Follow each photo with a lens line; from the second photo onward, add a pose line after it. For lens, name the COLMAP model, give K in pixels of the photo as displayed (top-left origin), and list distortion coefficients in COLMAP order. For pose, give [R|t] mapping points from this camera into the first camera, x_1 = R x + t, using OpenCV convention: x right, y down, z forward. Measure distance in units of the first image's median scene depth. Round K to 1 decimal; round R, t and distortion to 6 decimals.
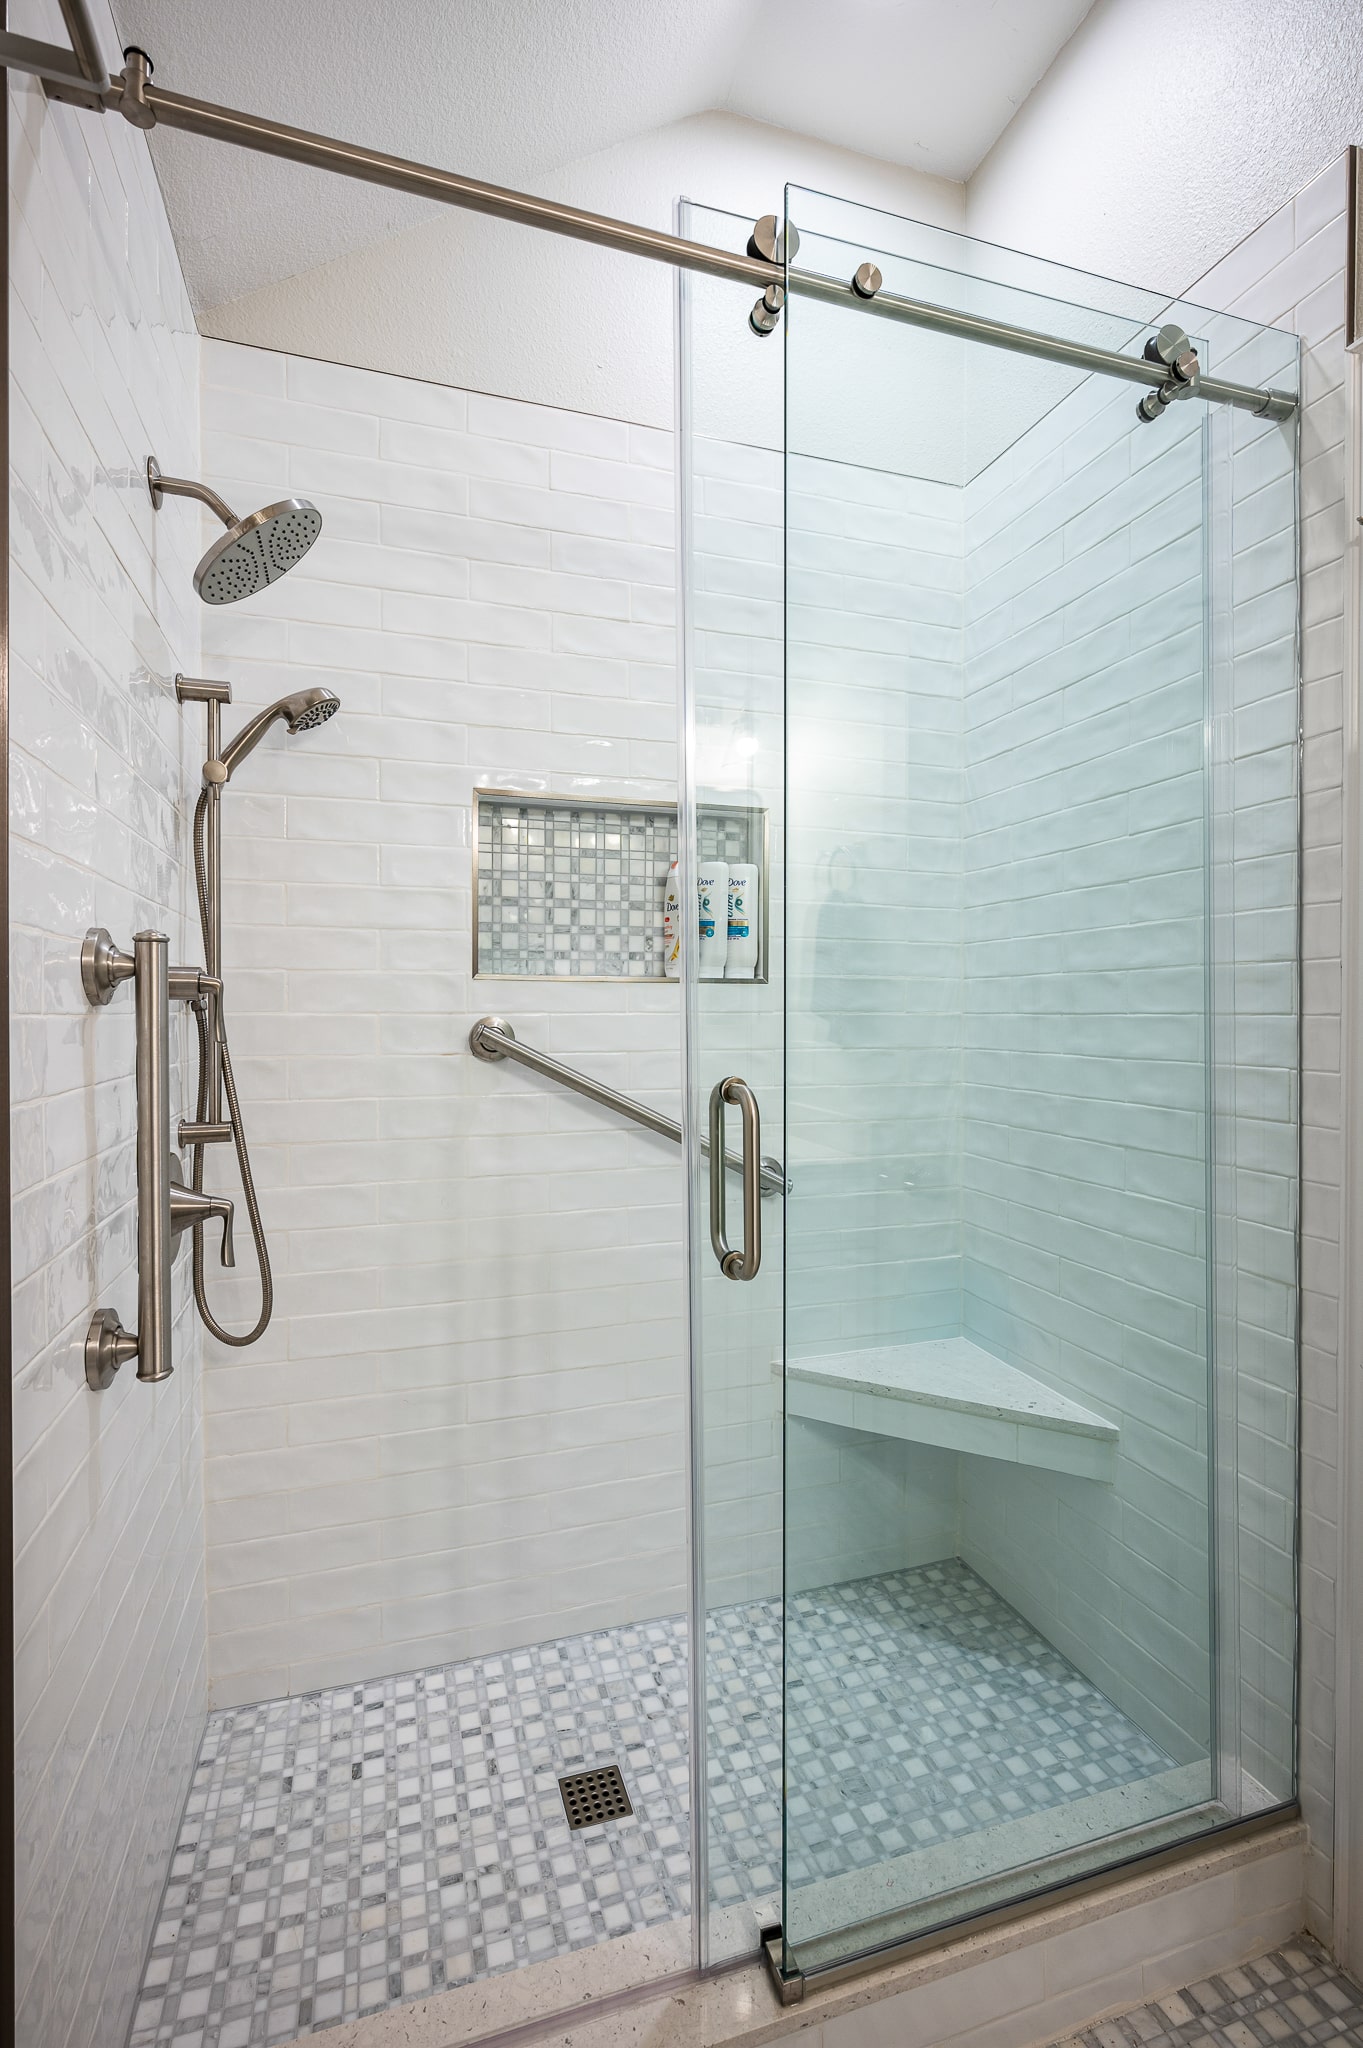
lens RADIAL K [[913.1, 0, 669.8], [0, 913.1, 1019.8], [0, 0, 1]] dist [-0.001415, 0.000466]
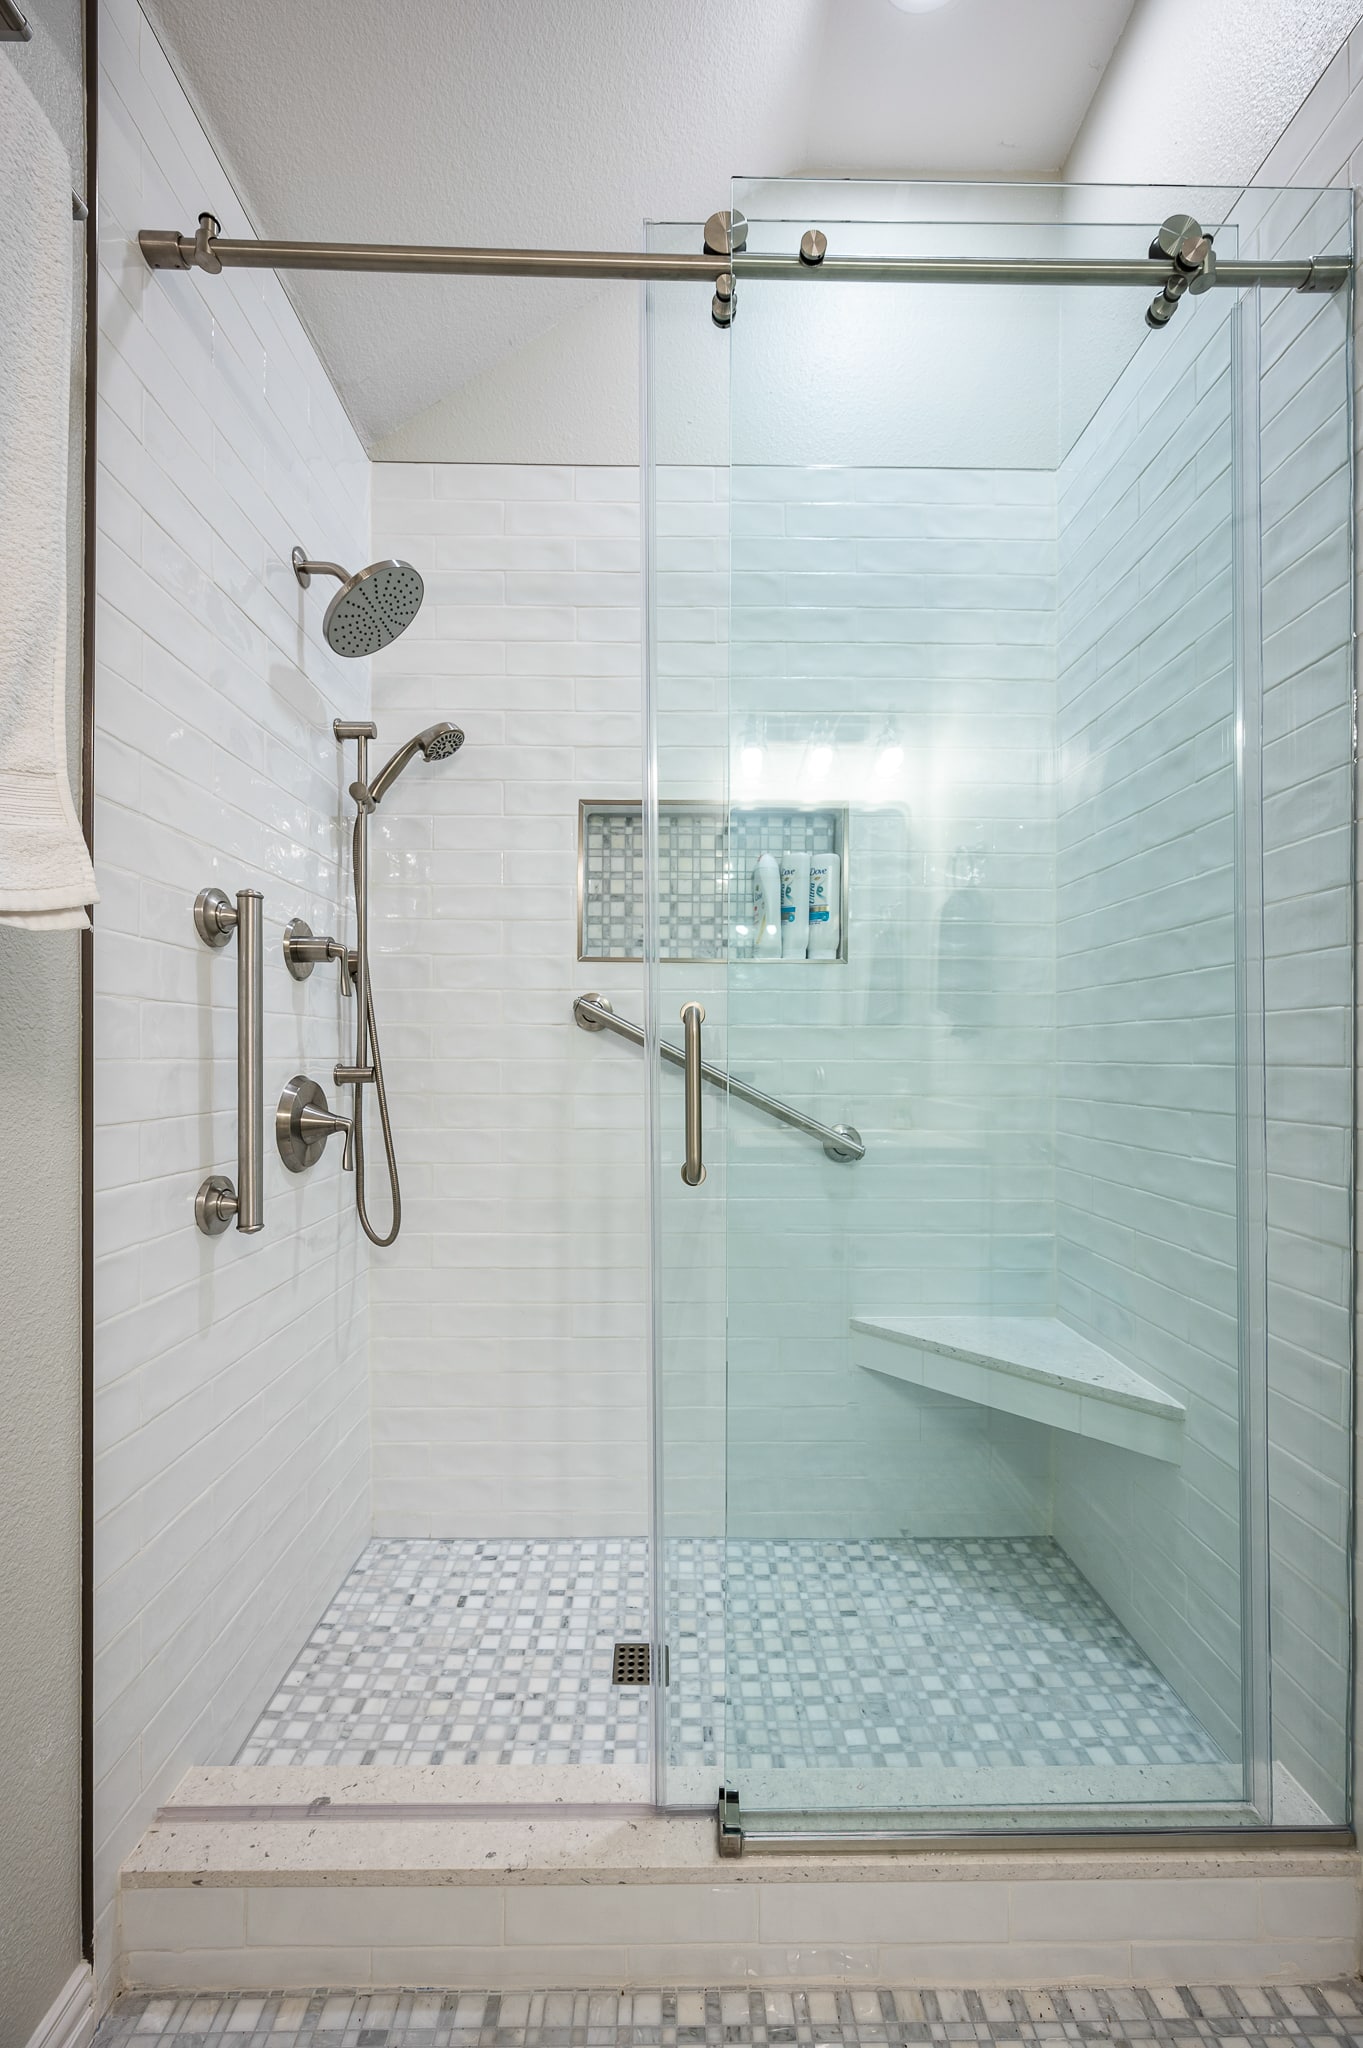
lens RADIAL K [[804.8, 0, 682.5], [0, 804.8, 1059.7], [0, 0, 1]] dist [-0.003032, 0.001148]
pose [[0.957620, 0.005916, -0.287972, 0.238627], [-0.007630, 0.999959, -0.004832, 0.096717], [0.287932, 0.006824, 0.957627, 0.046575]]
